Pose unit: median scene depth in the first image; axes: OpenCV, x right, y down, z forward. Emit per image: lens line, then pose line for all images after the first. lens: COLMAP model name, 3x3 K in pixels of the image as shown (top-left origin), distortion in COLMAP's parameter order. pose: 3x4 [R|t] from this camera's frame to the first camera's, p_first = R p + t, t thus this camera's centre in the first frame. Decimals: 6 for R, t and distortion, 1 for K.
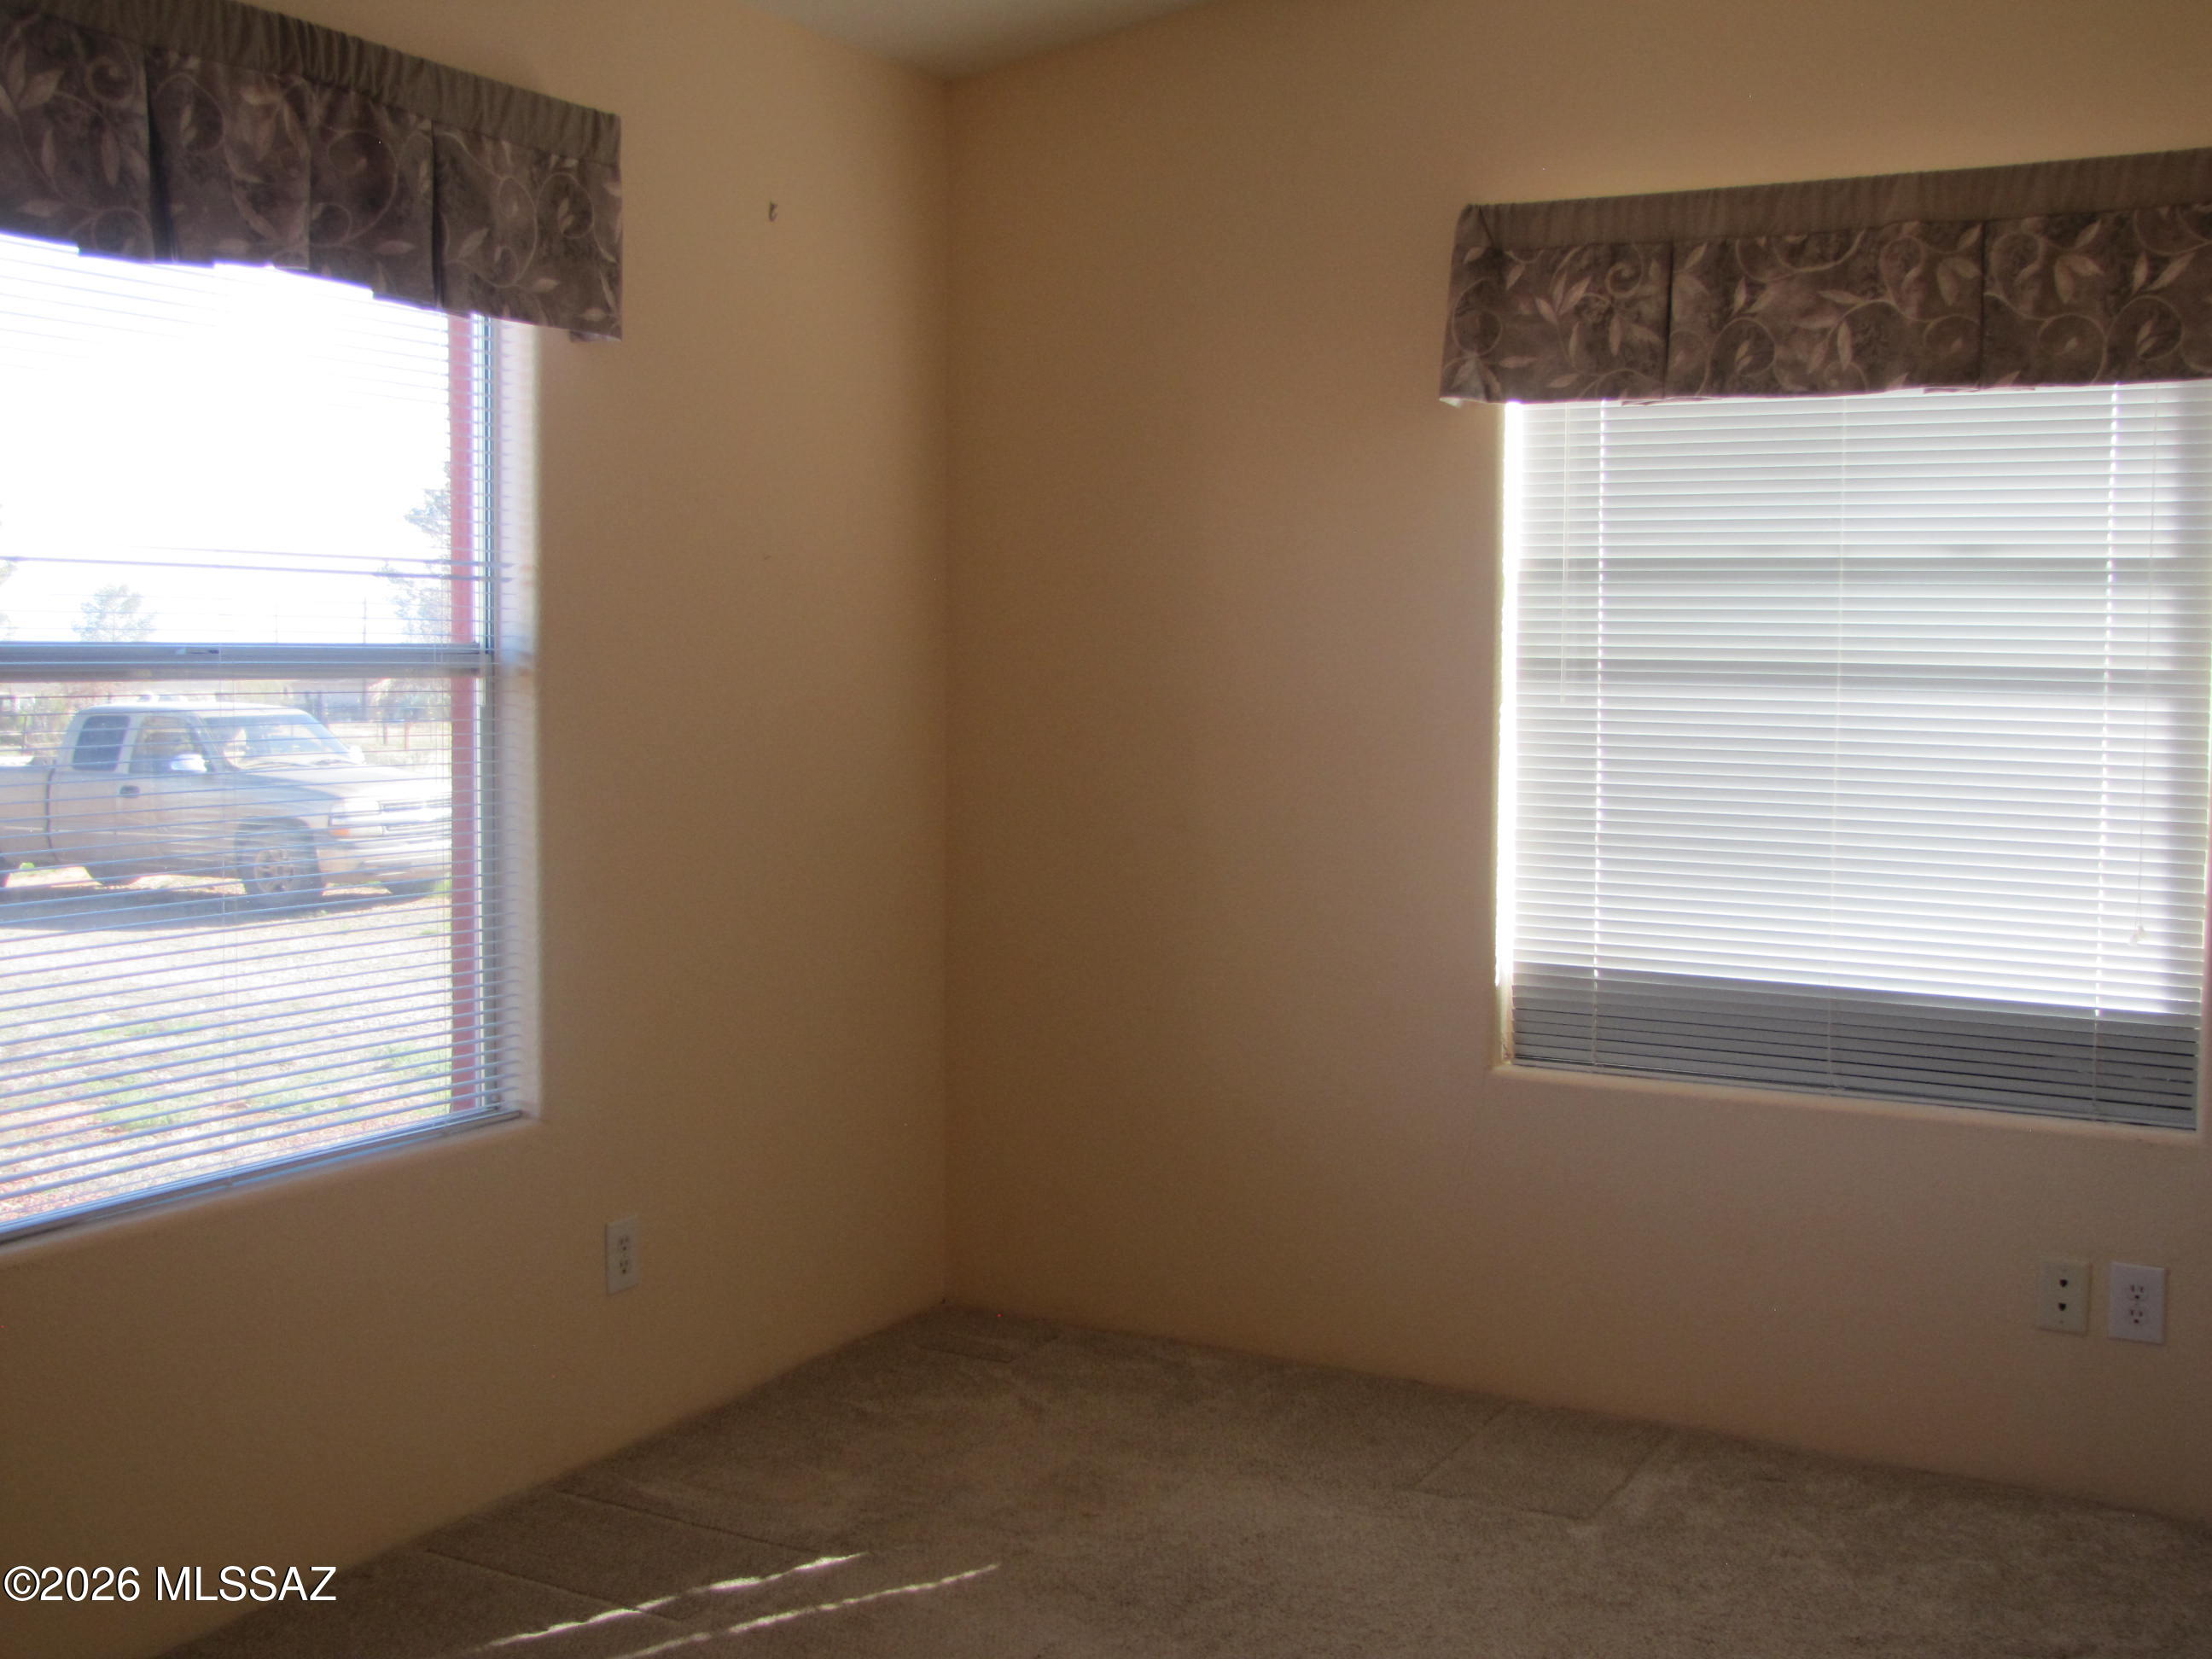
lens RADIAL K [[2267.6, 0, 1103.0], [0, 2267.6, 780.3], [0, 0, 1]] dist [-0.145032, 0.219830]
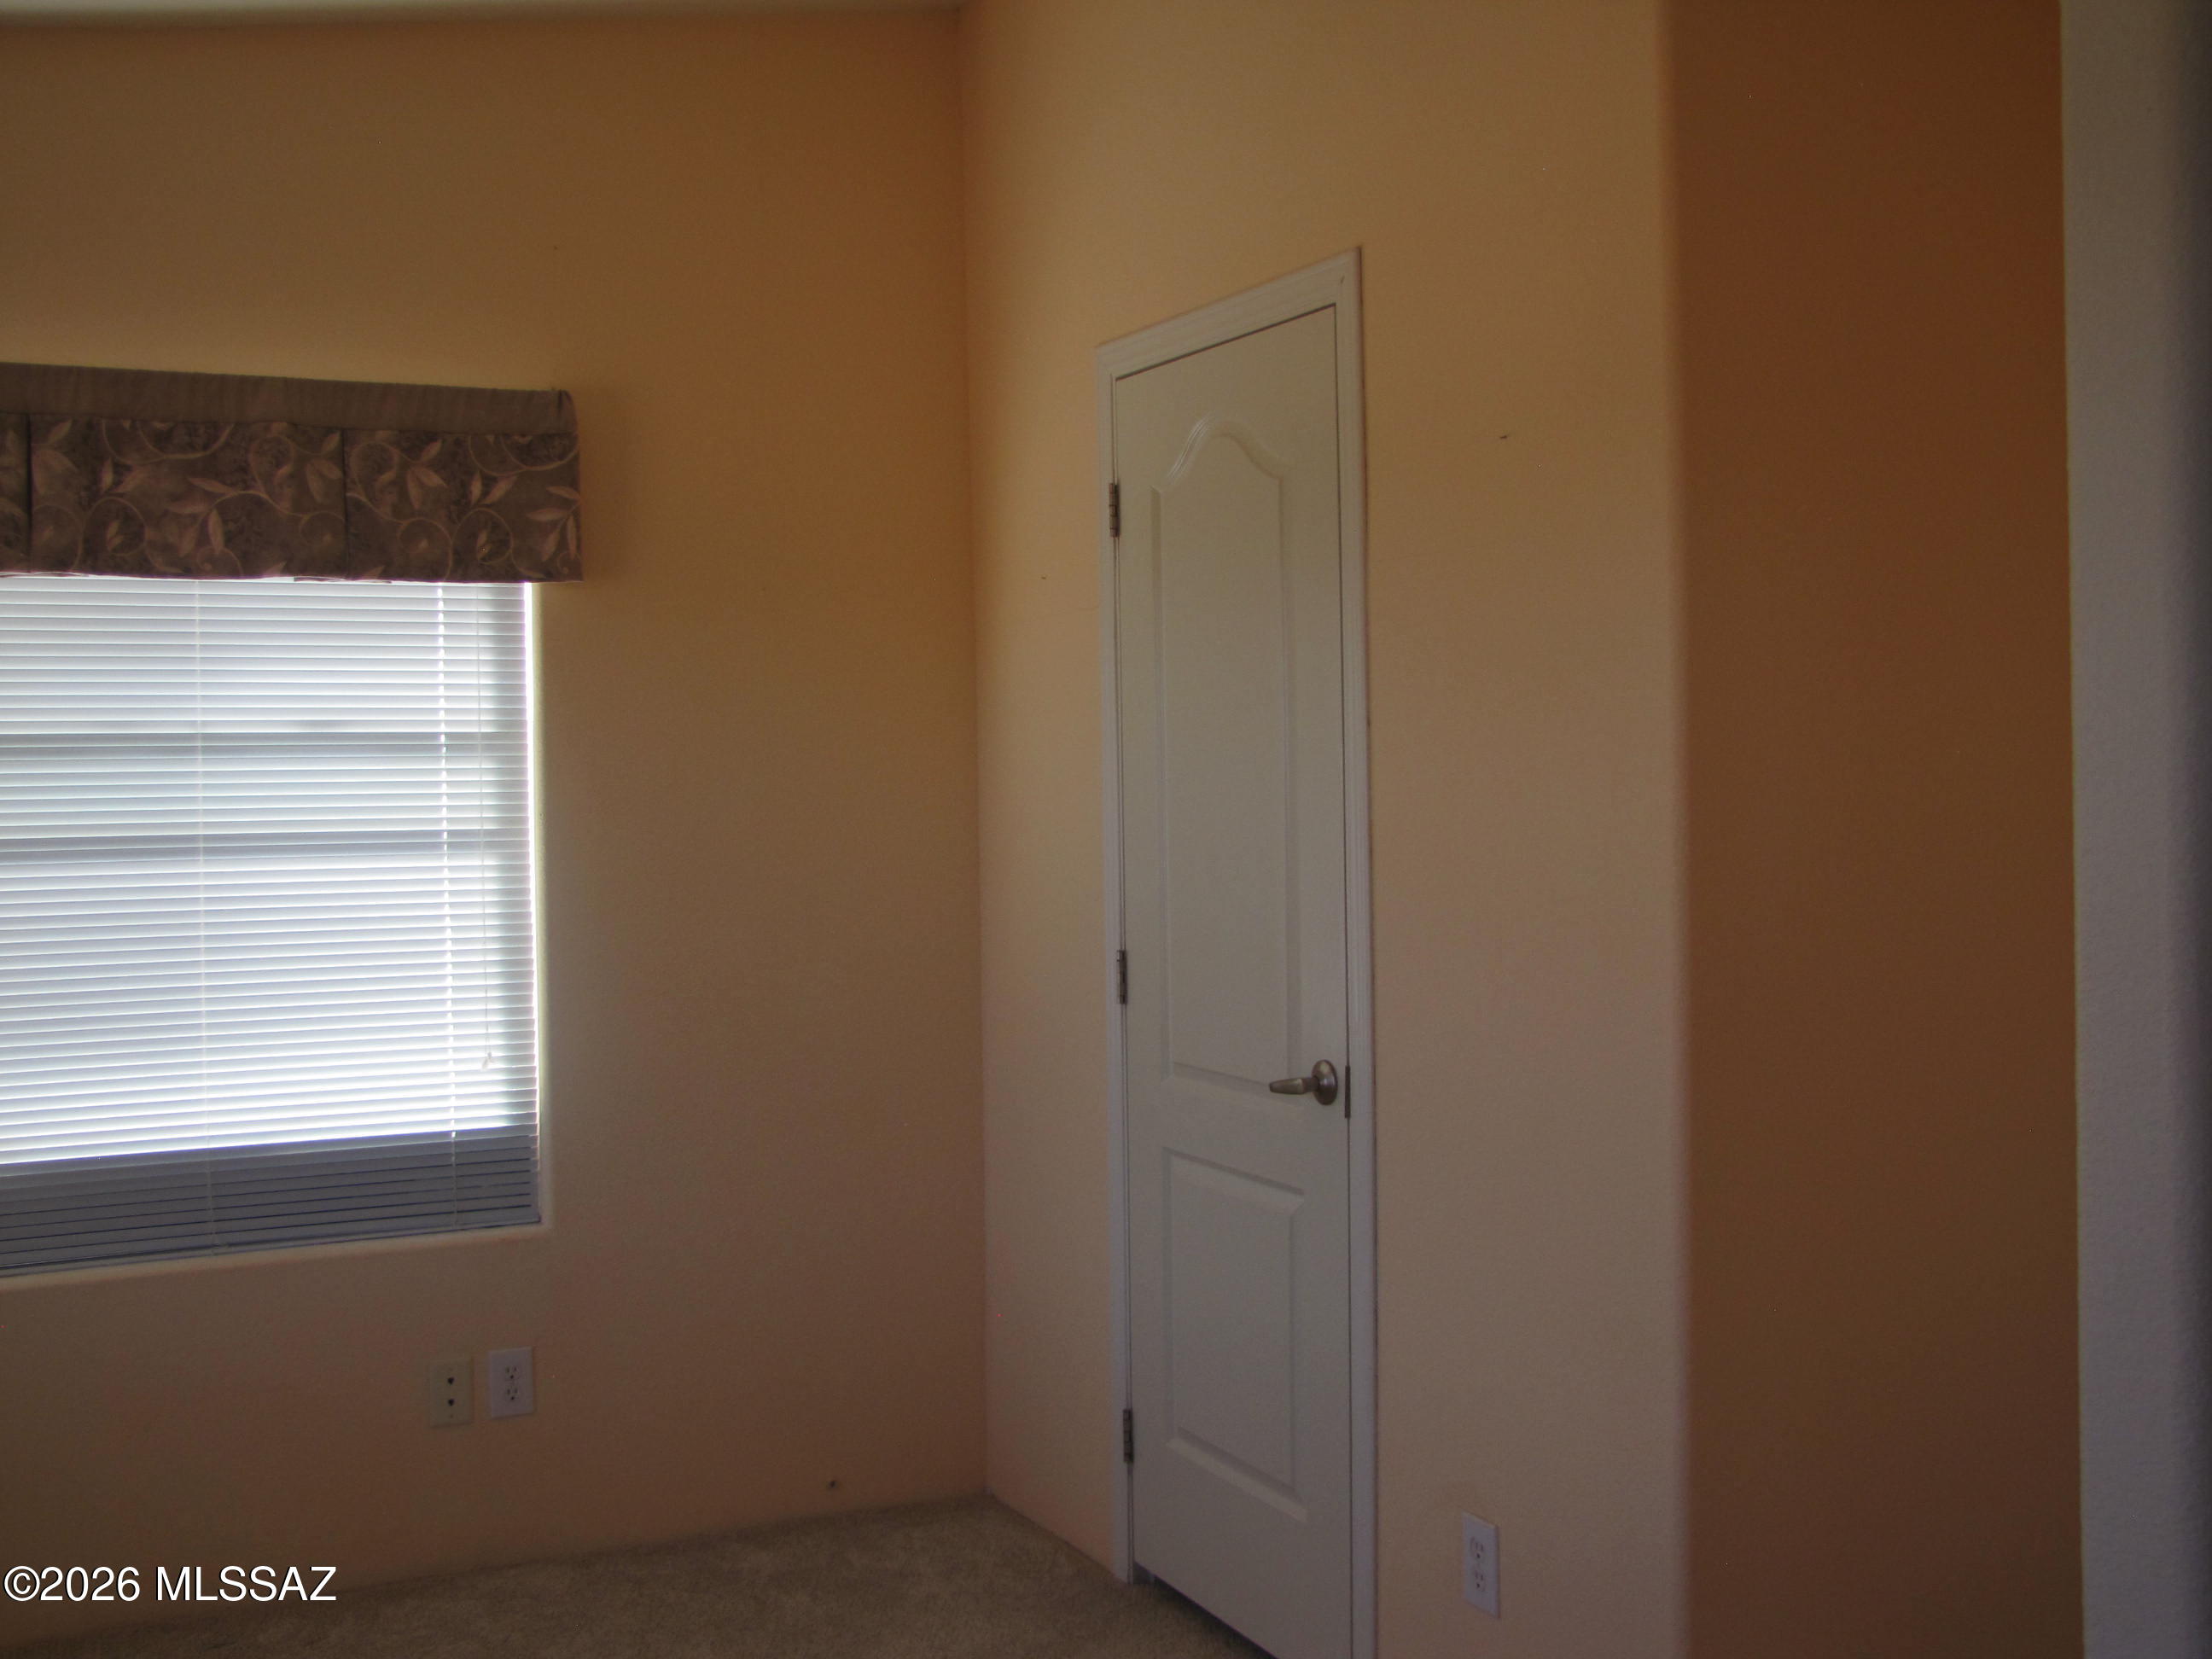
lens RADIAL K [[2267.6, 0, 1103.0], [0, 2267.6, 780.3], [0, 0, 1]] dist [-0.145032, 0.219830]
pose [[0.555817, -0.016063, 0.831149, -0.305190], [0.079214, 0.996287, -0.033719, -0.009839], [-0.827522, 0.084580, 0.555026, 0.081249]]
